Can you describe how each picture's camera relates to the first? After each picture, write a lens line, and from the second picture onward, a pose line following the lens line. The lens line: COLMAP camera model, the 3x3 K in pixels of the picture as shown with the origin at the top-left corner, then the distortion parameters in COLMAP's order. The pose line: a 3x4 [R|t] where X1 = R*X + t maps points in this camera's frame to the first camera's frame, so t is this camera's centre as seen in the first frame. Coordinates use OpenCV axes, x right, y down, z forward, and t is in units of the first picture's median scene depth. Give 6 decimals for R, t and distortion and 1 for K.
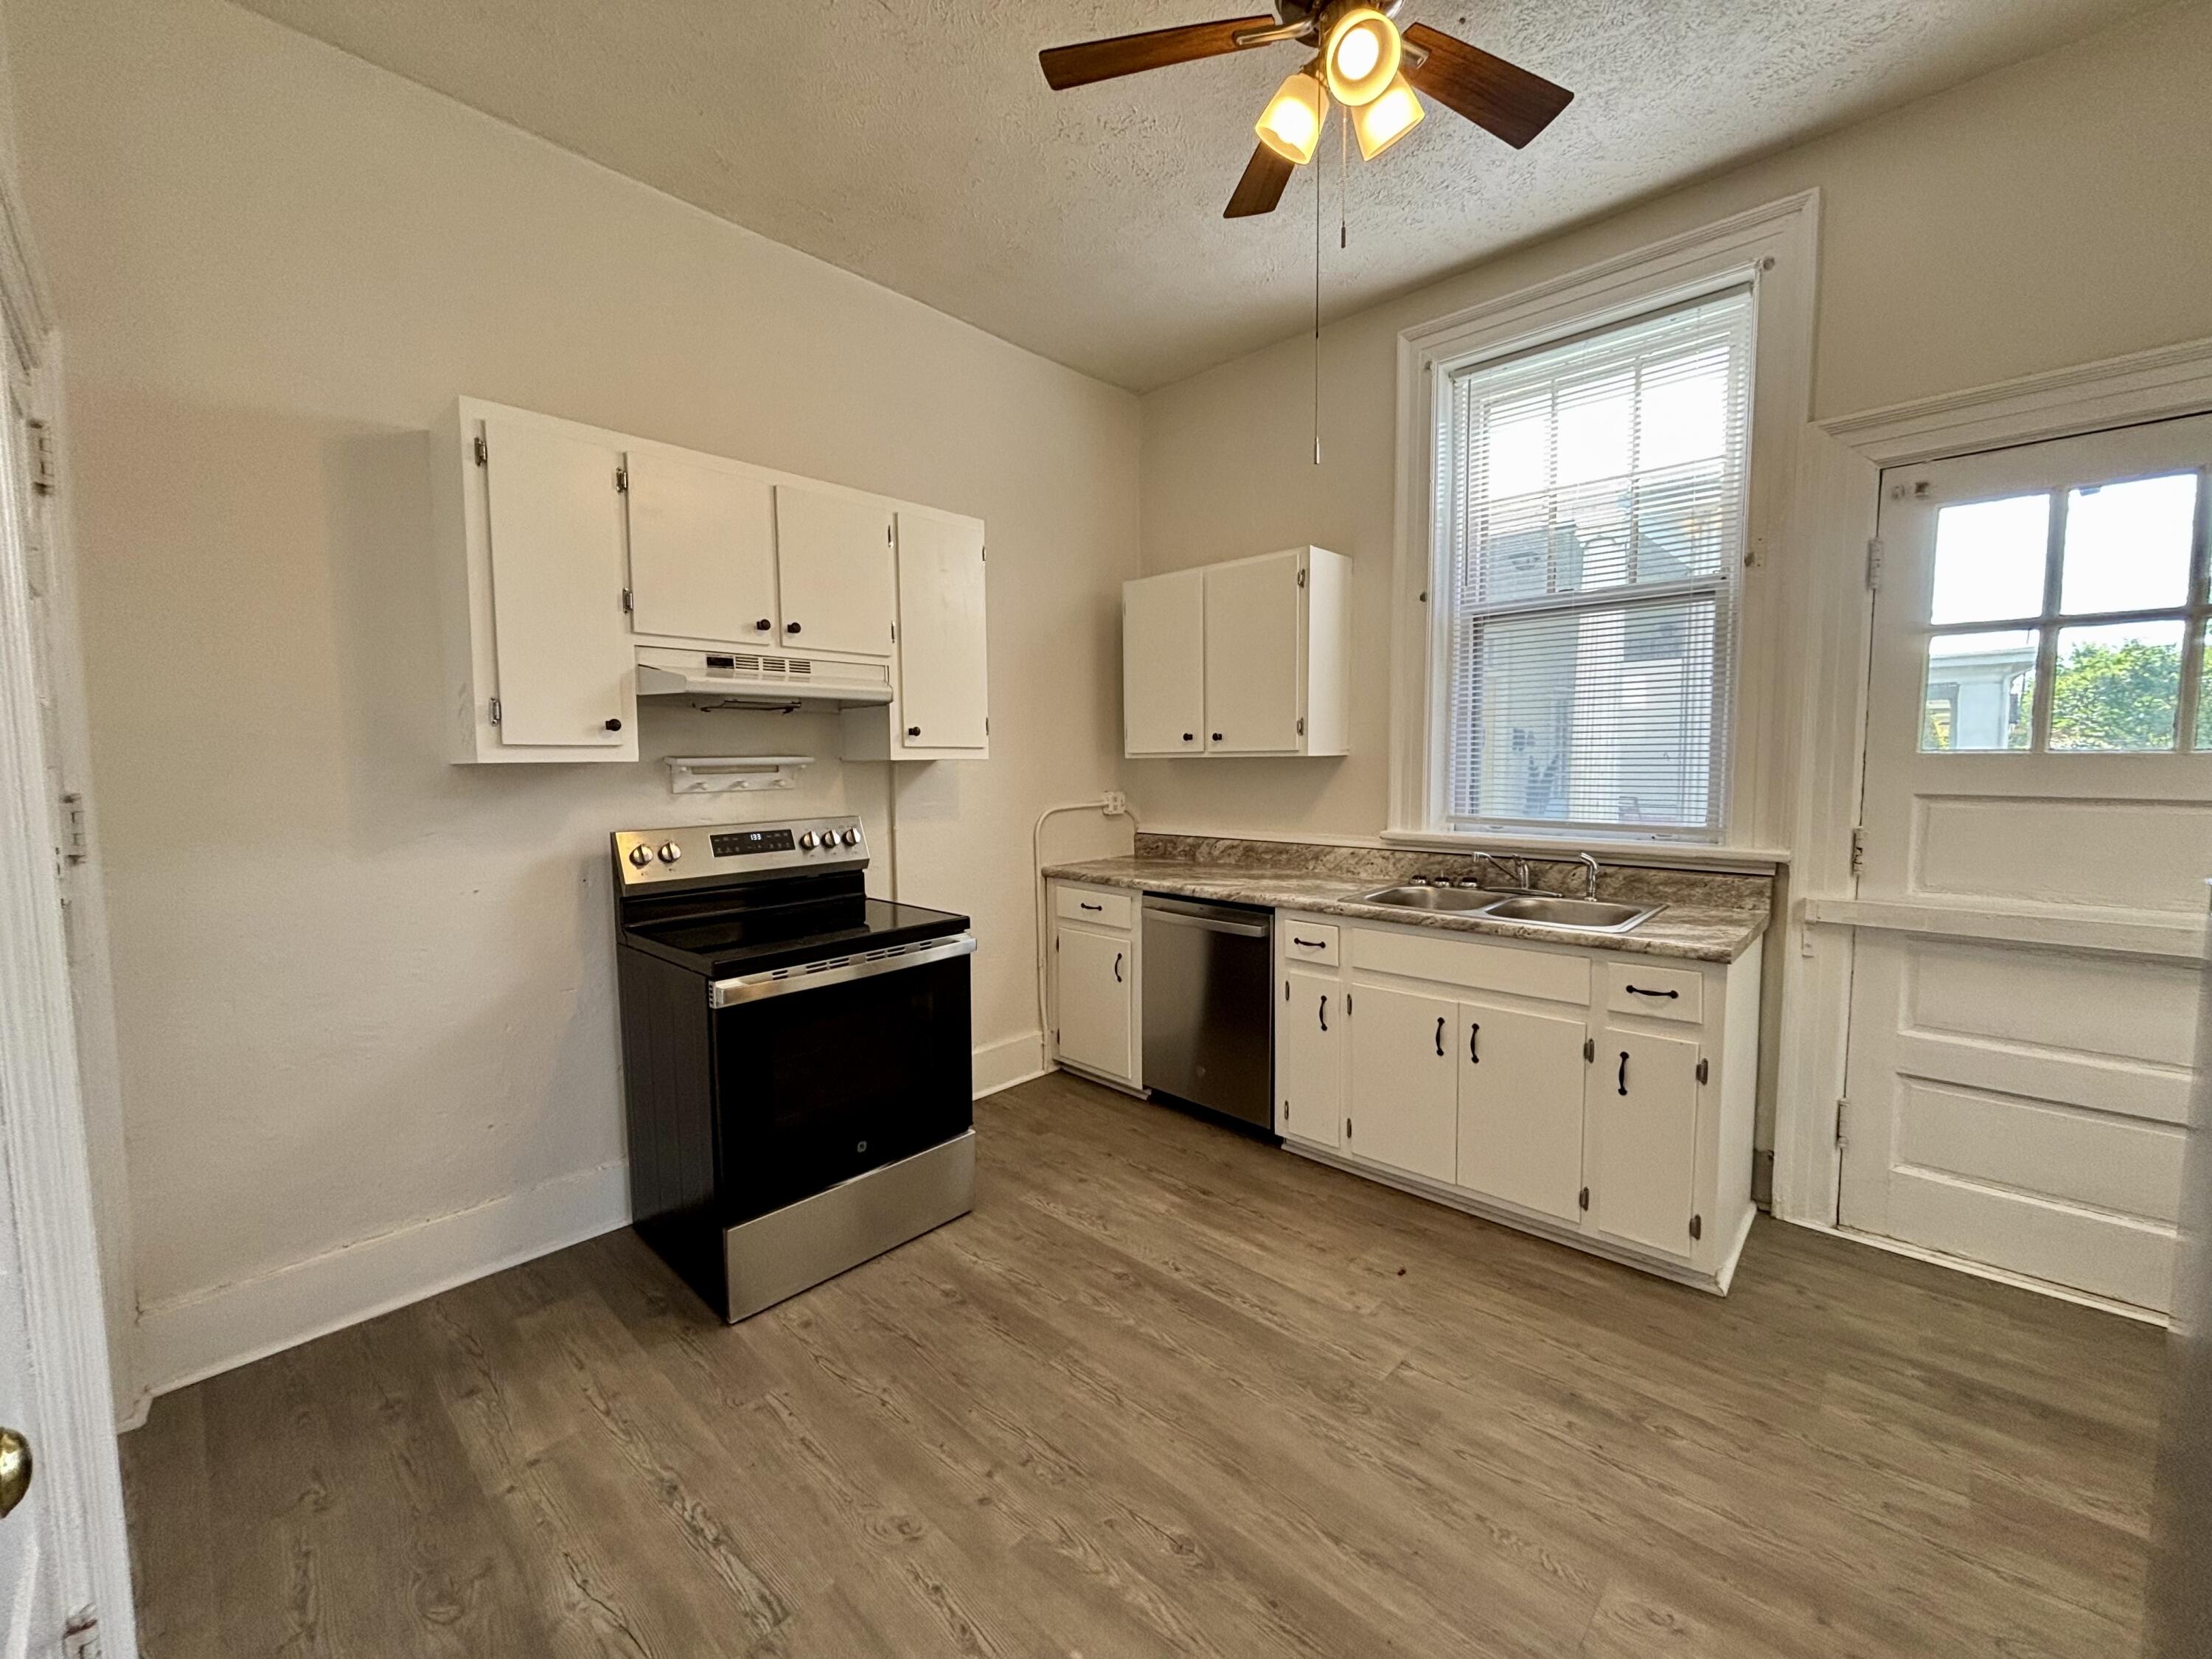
lens RADIAL K [[895.2, 0, 1105.2], [0, 895.2, 833.8], [0, 0, 1]] dist [0.002120, -0.000135]
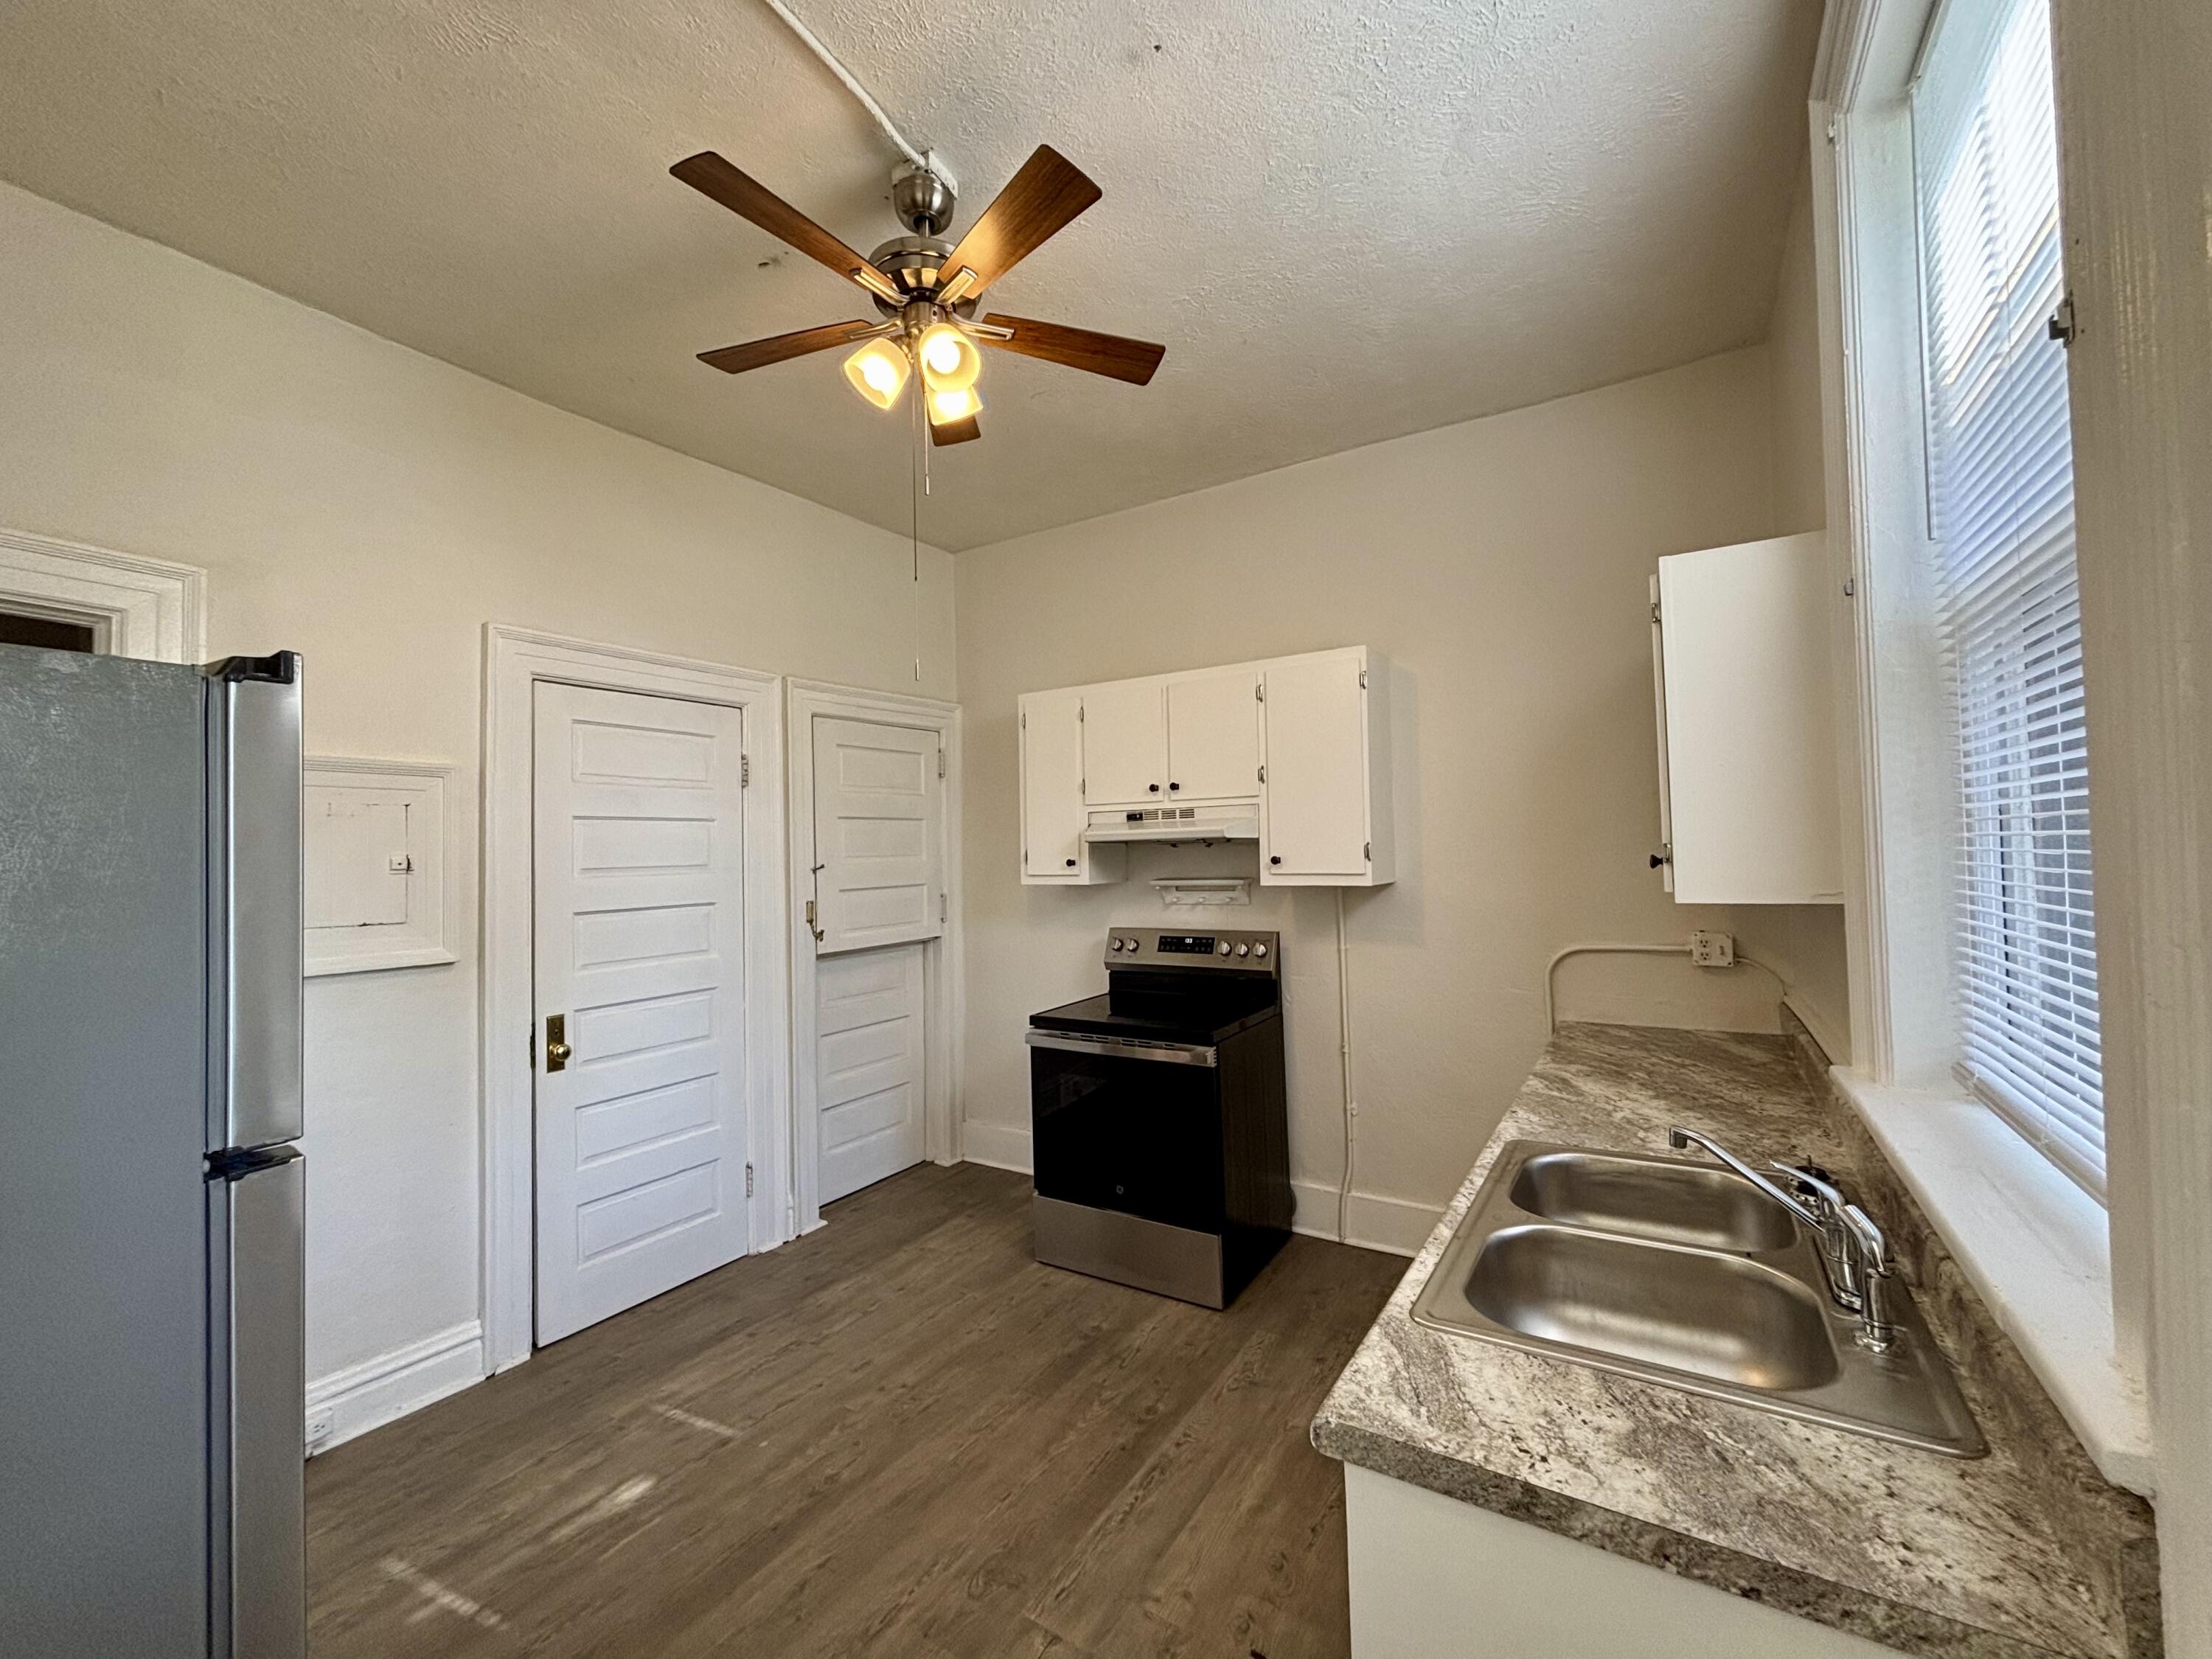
lens RADIAL K [[895.2, 0, 1106.8], [0, 895.2, 823.4], [0, 0, 1]] dist [0.002120, -0.000135]
pose [[0.192305, -0.026513, -0.980977, 0.987394], [-0.062890, 0.997247, -0.039282, -0.122443], [0.979318, 0.069248, 0.190109, 0.685889]]
